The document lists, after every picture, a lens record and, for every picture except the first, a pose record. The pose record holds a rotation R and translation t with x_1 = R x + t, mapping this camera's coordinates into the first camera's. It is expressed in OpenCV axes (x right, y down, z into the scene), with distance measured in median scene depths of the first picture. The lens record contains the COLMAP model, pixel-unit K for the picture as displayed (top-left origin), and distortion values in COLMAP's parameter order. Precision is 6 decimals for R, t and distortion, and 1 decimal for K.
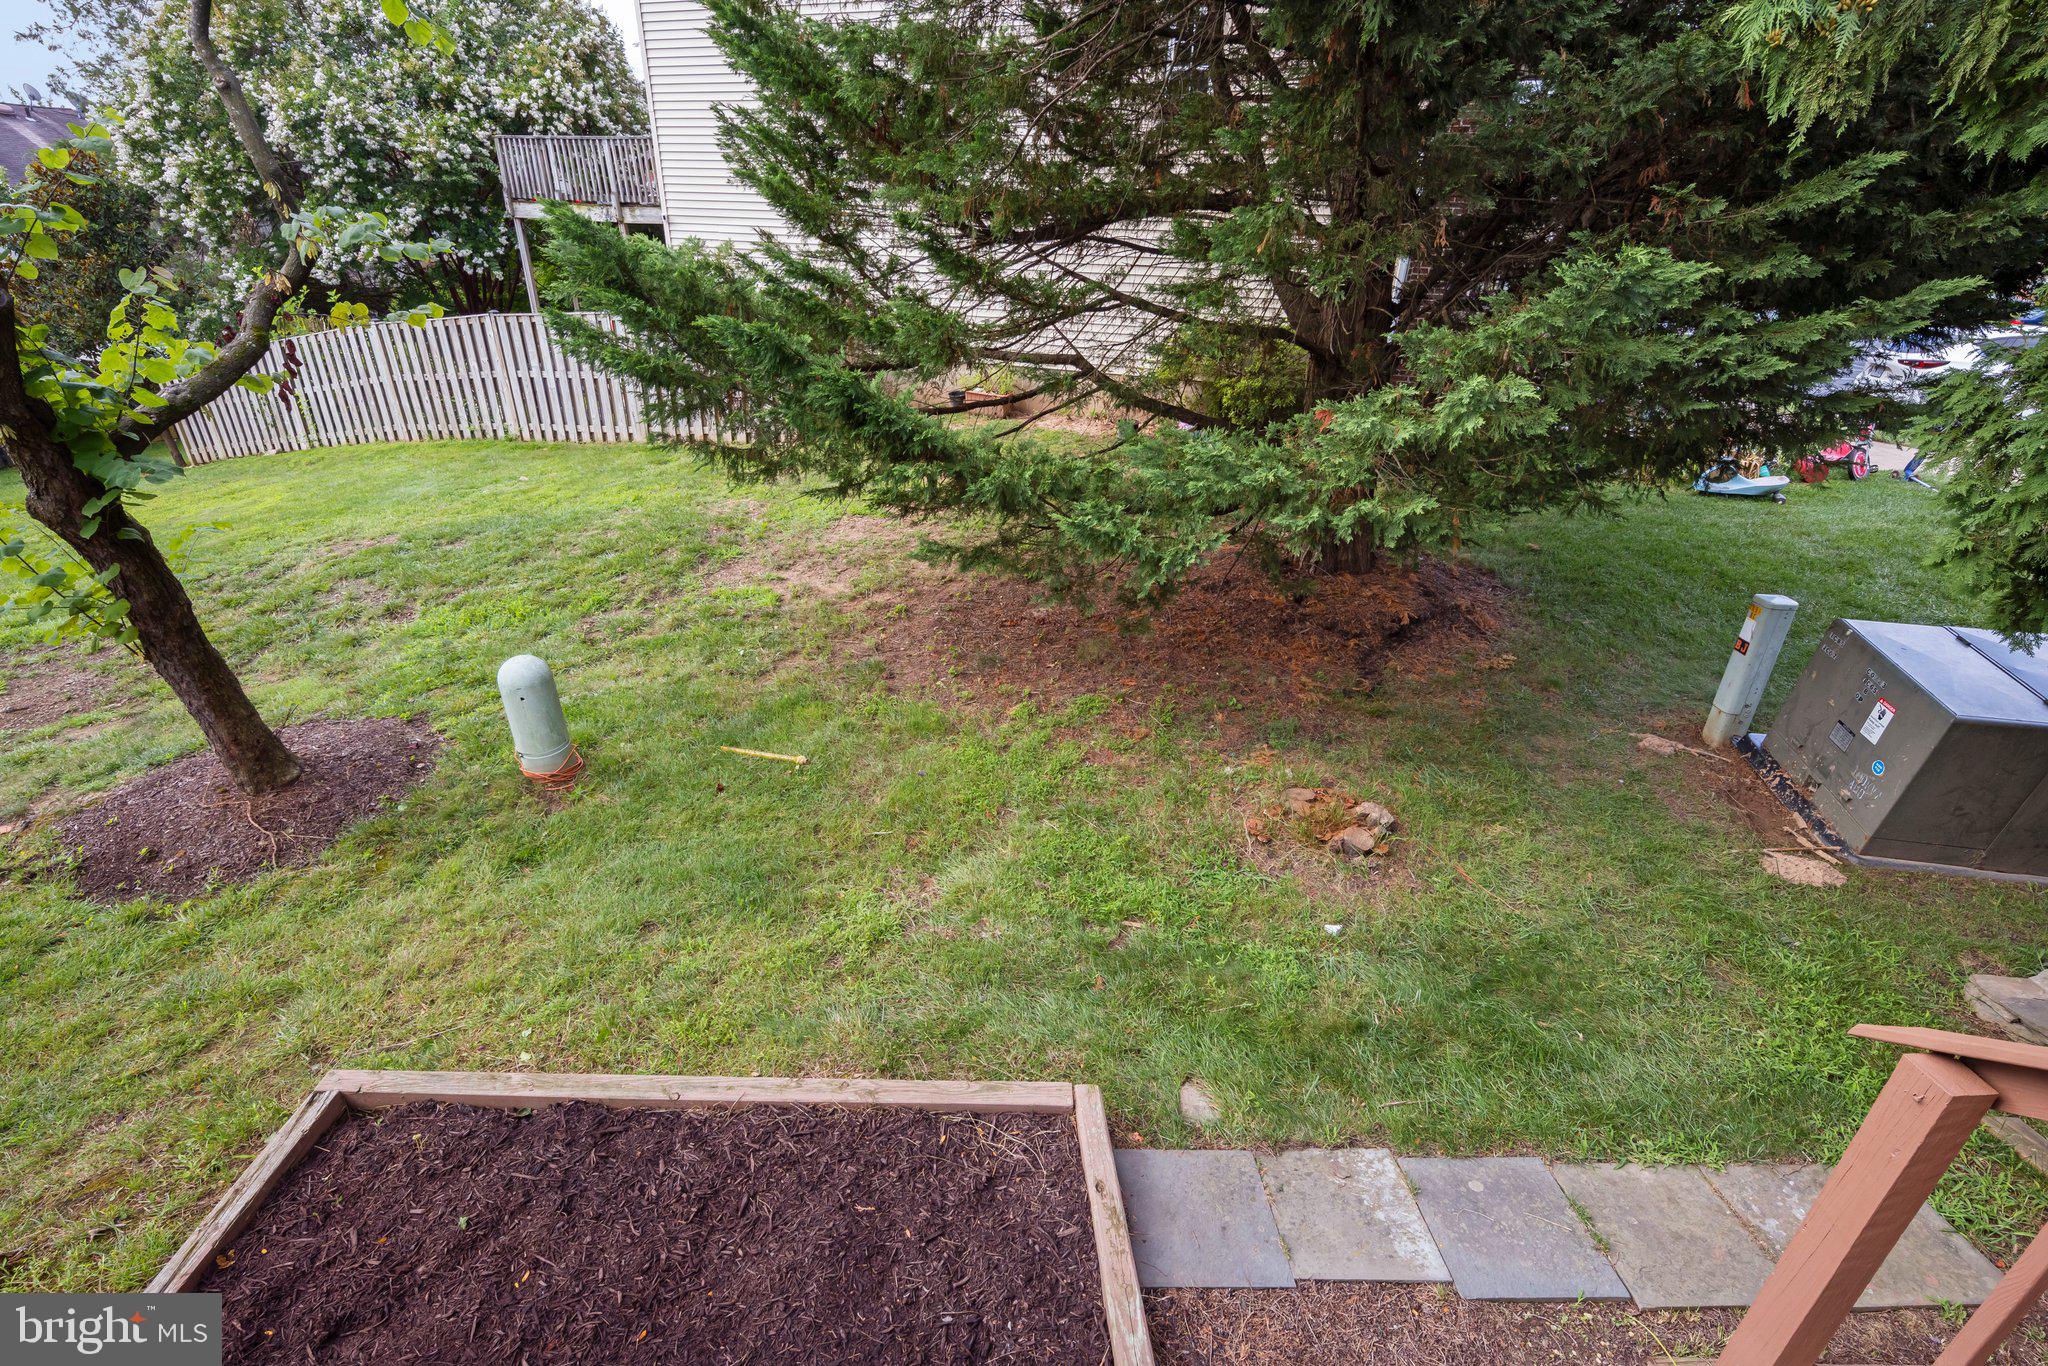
lens RADIAL K [[892.4, 0, 1027.4], [0, 892.4, 675.4], [0, 0, 1]] dist [0.006489, -0.002904]
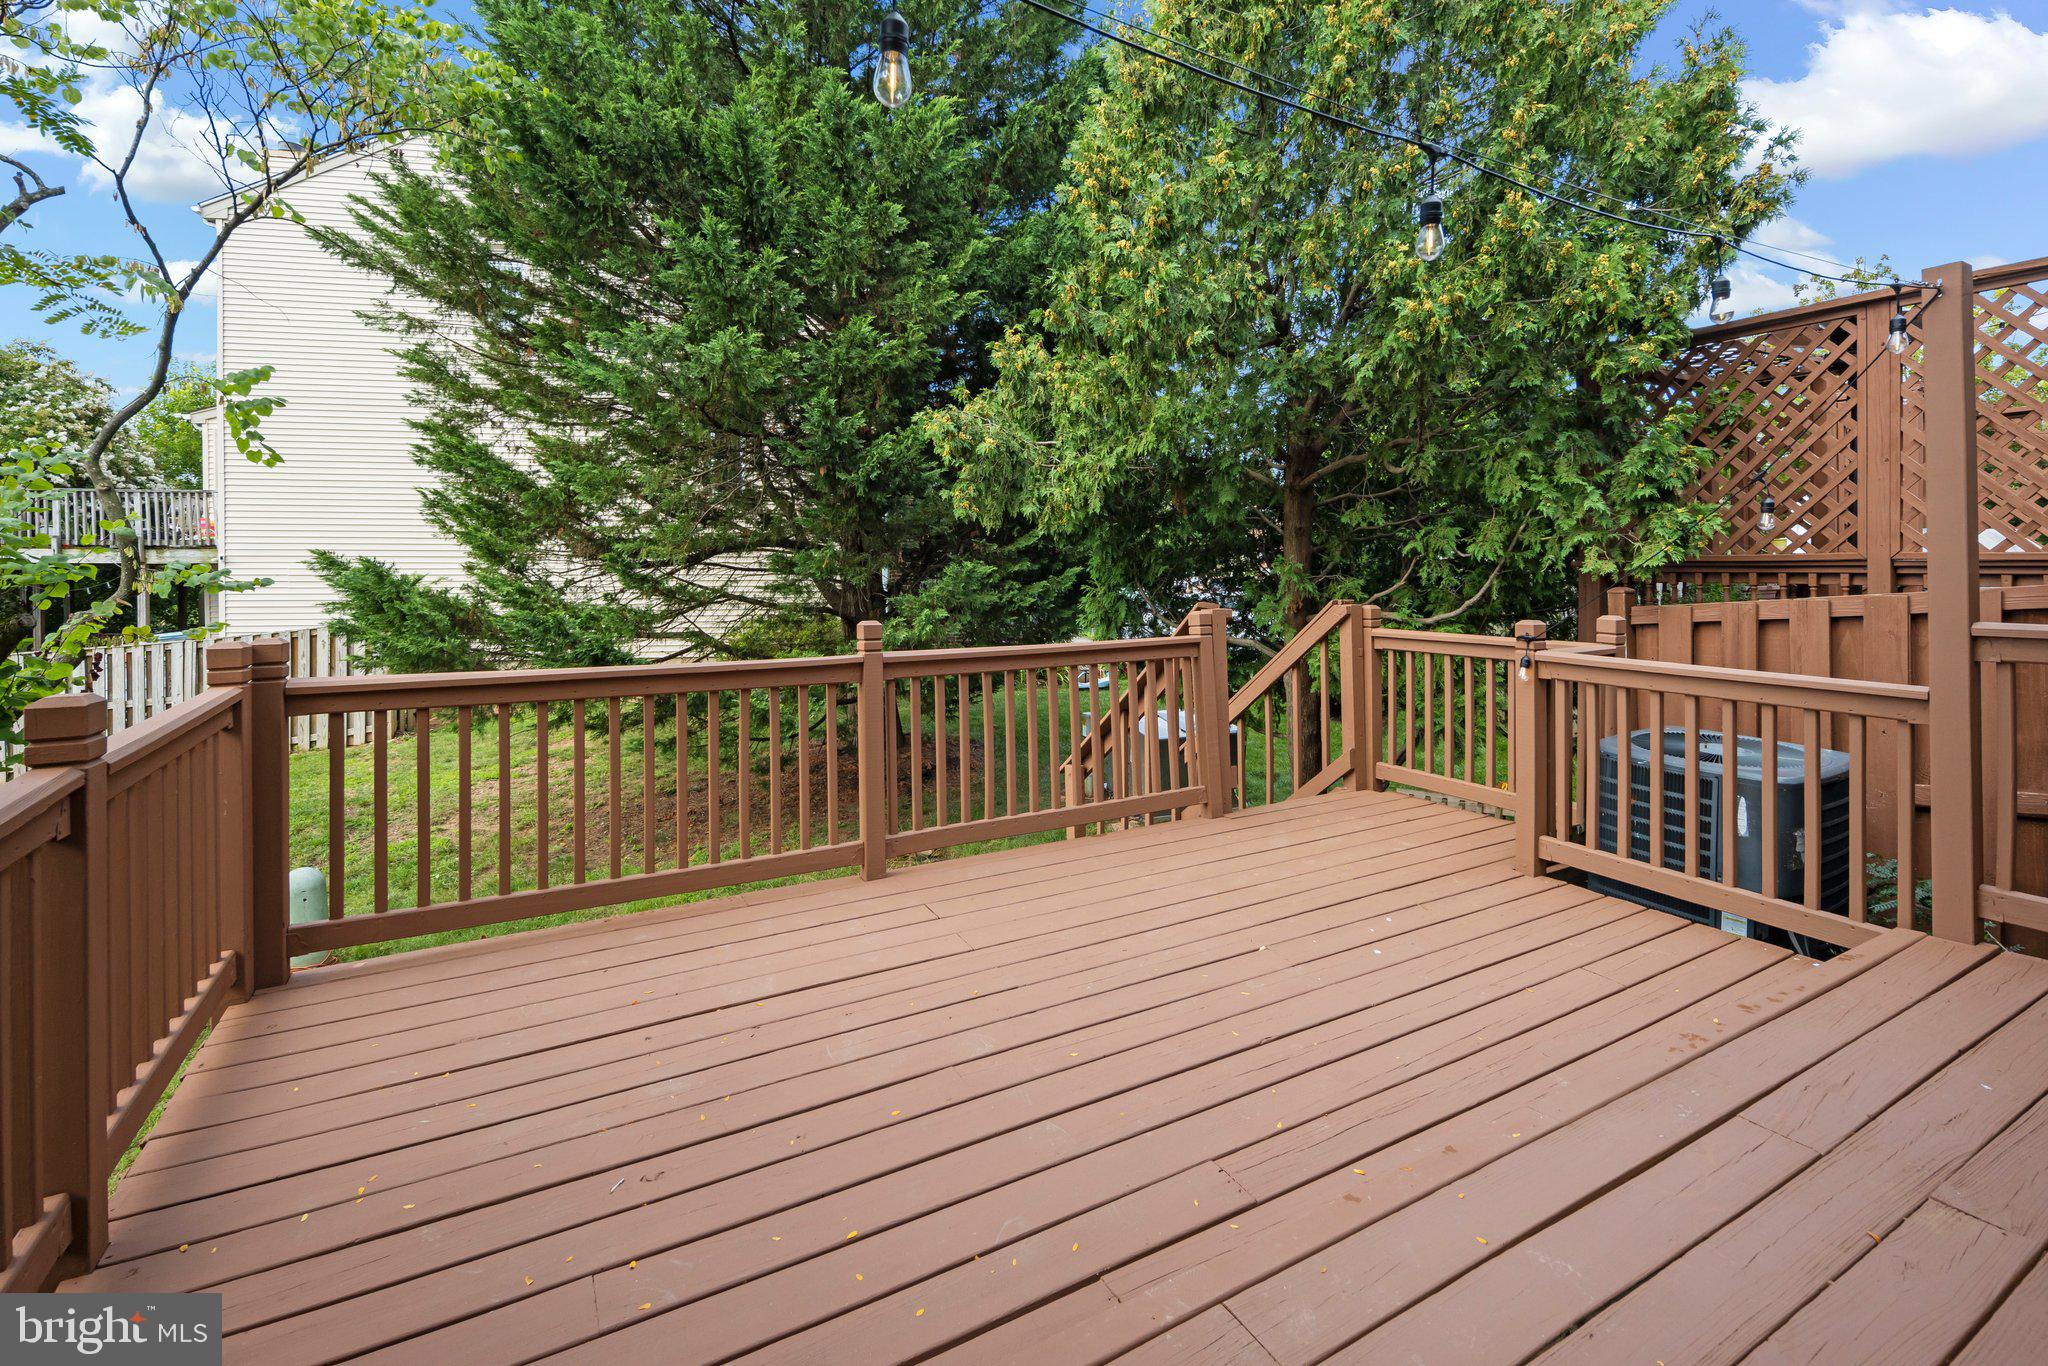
lens RADIAL K [[892.4, 0, 1015.6], [0, 892.4, 684.7], [0, 0, 1]] dist [0.006489, -0.002904]
pose [[0.866095, -0.095794, 0.490616, -0.251637], [0.242733, 0.938582, -0.245242, 0.256937], [-0.436991, 0.331492, 0.836153, -0.540882]]
